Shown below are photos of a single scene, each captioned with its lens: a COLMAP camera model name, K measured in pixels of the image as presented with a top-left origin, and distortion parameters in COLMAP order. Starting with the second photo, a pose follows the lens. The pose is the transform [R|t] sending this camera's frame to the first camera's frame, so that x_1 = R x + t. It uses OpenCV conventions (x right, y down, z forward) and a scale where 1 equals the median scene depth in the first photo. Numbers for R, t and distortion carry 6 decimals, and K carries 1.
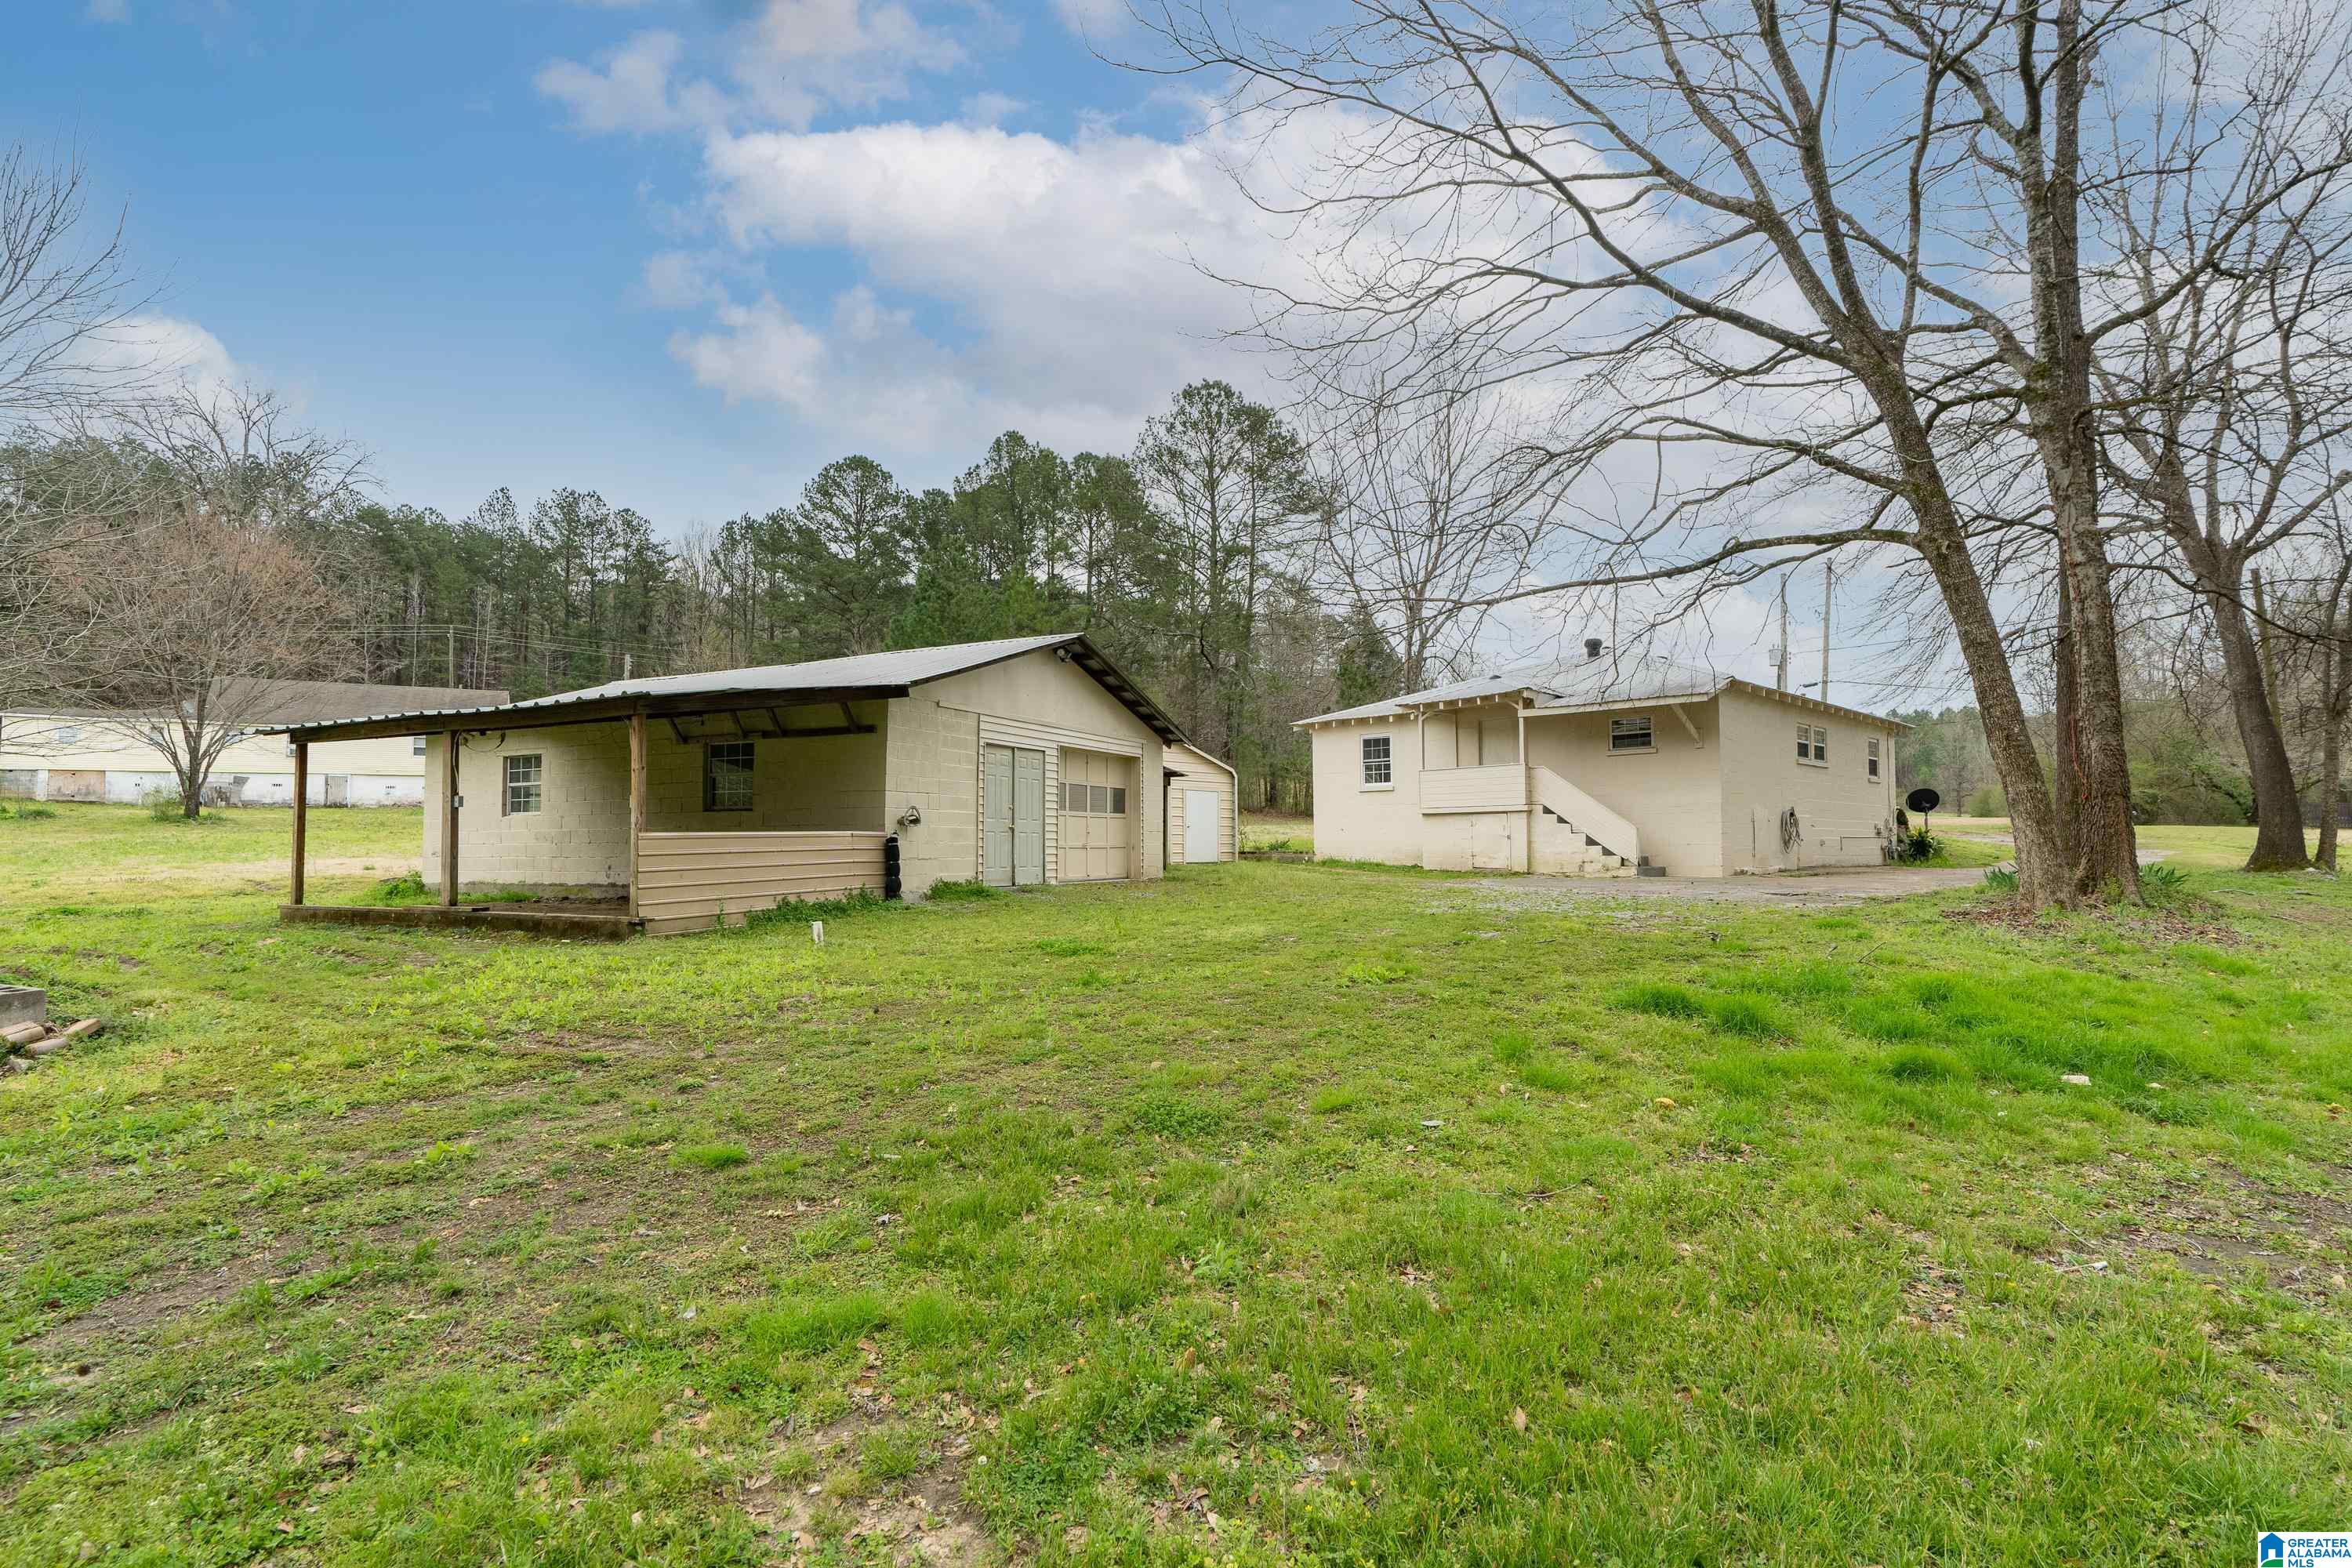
lens RADIAL K [[1086.1, 0, 1164.1], [0, 1086.1, 789.7], [0, 0, 1]] dist [0.001965, 0.000425]
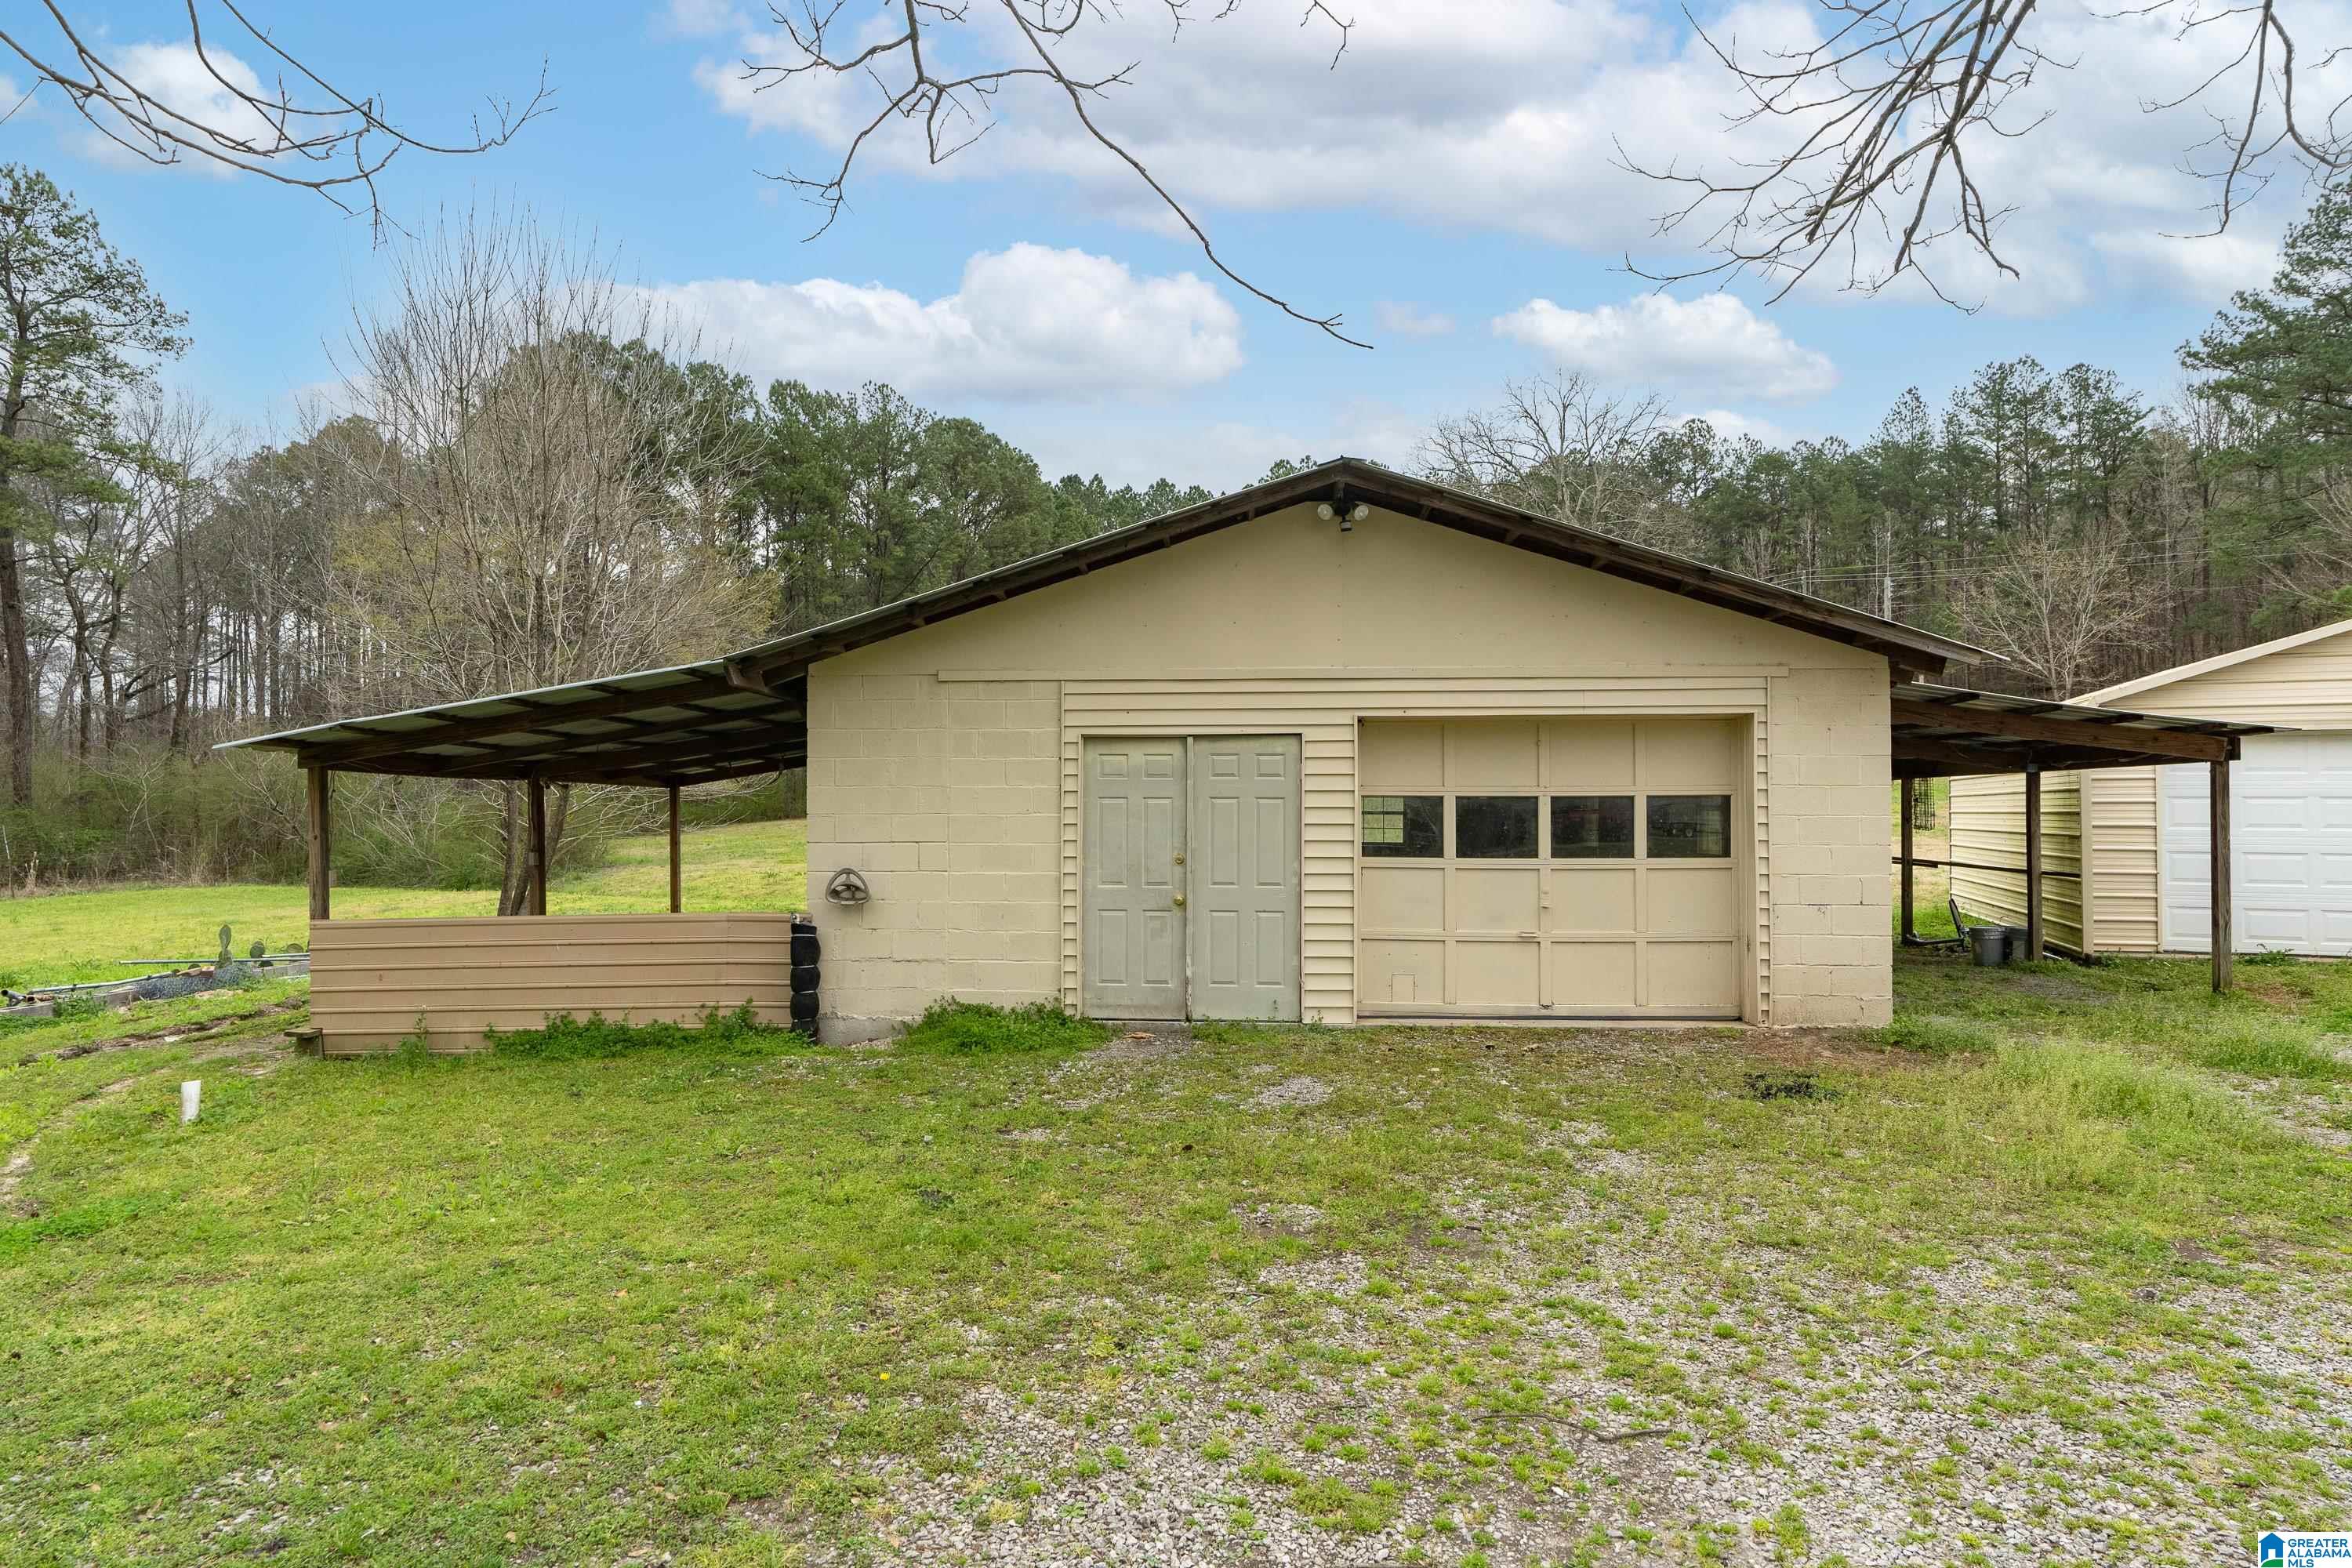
lens RADIAL K [[1266.3, 0, 1176.0], [0, 1266.3, 784.0], [0, 0, 1]] dist [0.003419, 0.002411]
pose [[0.398953, -0.018104, -0.916793, 0.227404], [0.044142, 0.999025, -0.000519, -0.010598], [0.915908, -0.040262, 0.399363, 0.467840]]
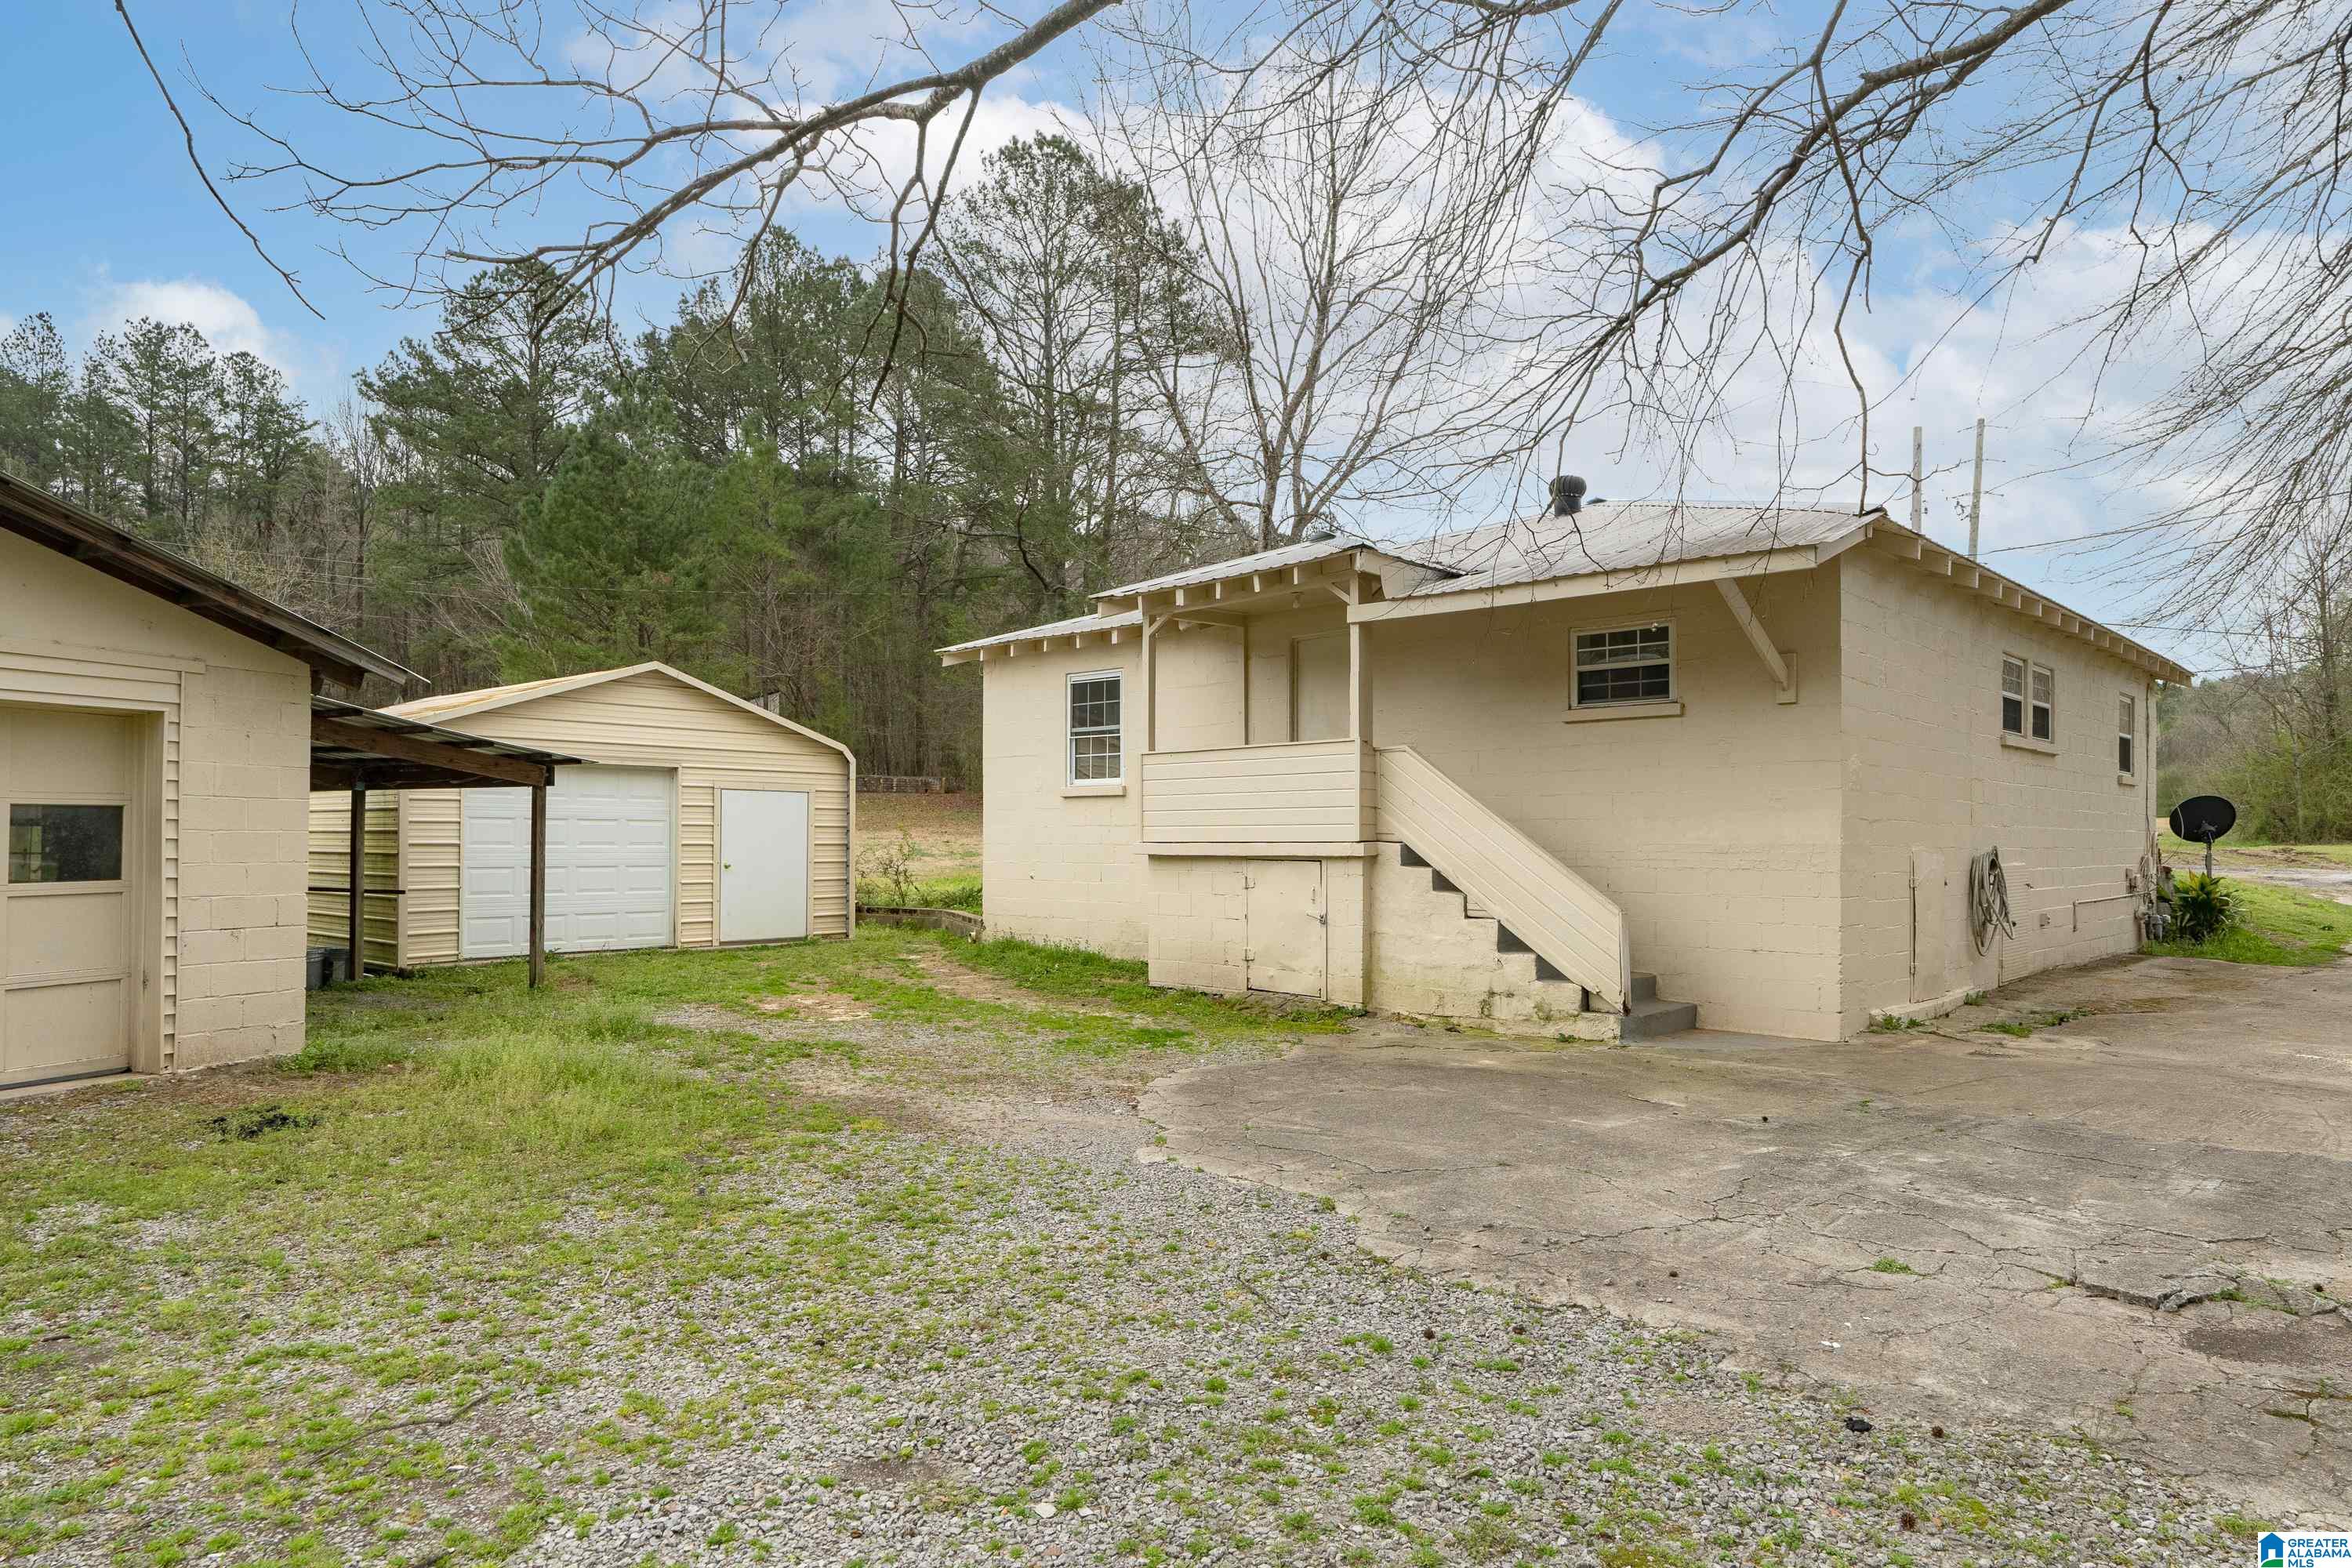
lens RADIAL K [[1401.8, 0, 1179.5], [0, 1401.8, 789.9], [0, 0, 1]] dist [0.002254, 0.001054]
pose [[0.998271, 0.008143, 0.058216, 0.216649], [-0.008964, 0.999864, 0.013861, -0.010851], [-0.058095, -0.014359, 0.998208, 0.448269]]
